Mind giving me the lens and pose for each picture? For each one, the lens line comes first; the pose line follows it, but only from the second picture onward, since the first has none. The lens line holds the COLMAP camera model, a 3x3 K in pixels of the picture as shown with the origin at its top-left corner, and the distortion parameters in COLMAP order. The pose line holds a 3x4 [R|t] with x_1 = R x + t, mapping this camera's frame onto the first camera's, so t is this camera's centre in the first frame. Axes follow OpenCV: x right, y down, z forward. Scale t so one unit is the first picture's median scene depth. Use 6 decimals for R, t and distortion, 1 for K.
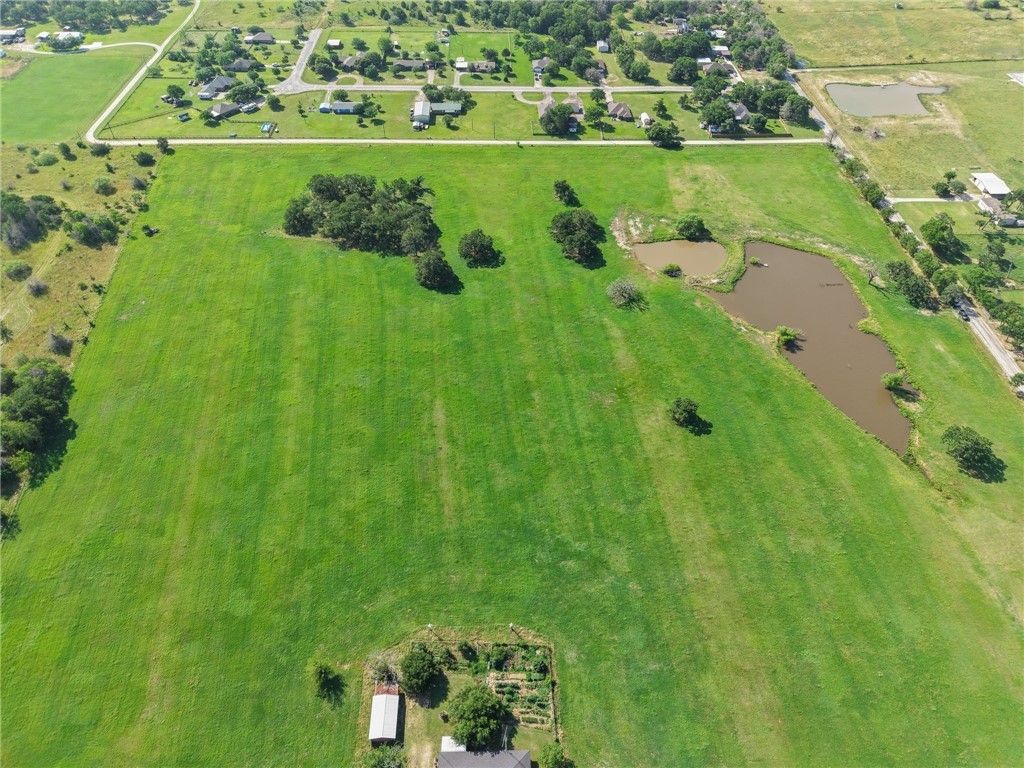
lens RADIAL K [[685.3, 0, 512.0], [0, 685.3, 384.0], [0, 0, 1]] dist [0.006808, -0.002281]
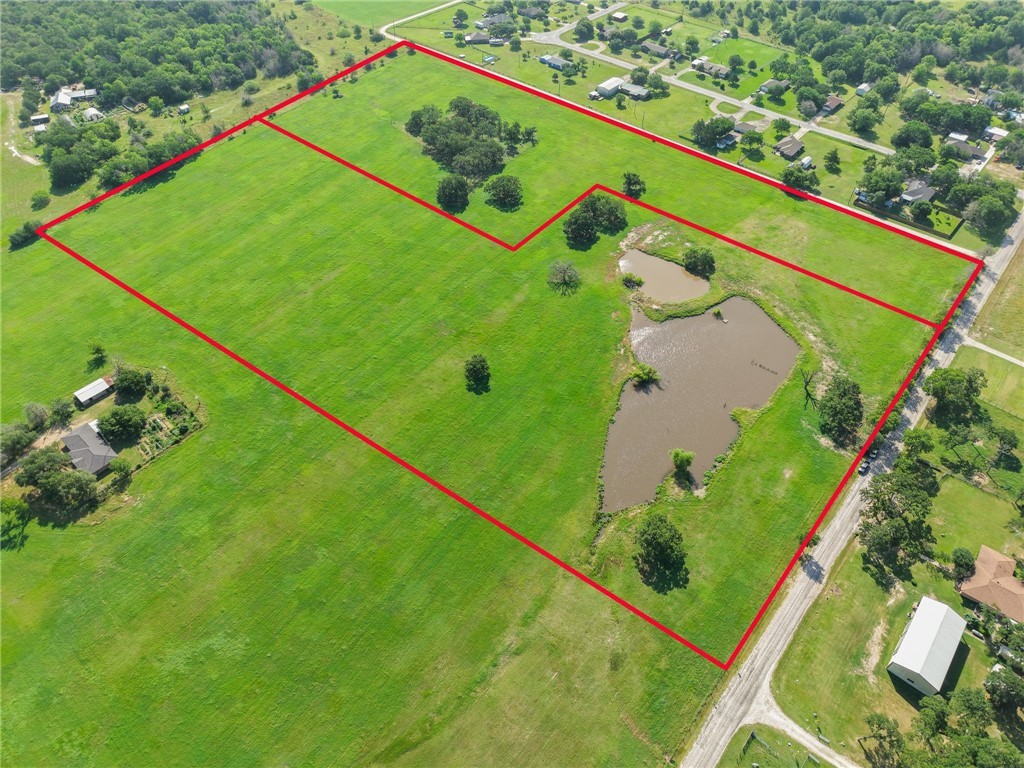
lens RADIAL K [[685.3, 0, 512.0], [0, 685.3, 384.0], [0, 0, 1]] dist [0.006808, -0.002281]
pose [[0.736315, 0.486709, -0.470059, 0.600449], [-0.488578, 0.863038, 0.128284, -0.075538], [0.468115, 0.135204, 0.873263, 0.079457]]
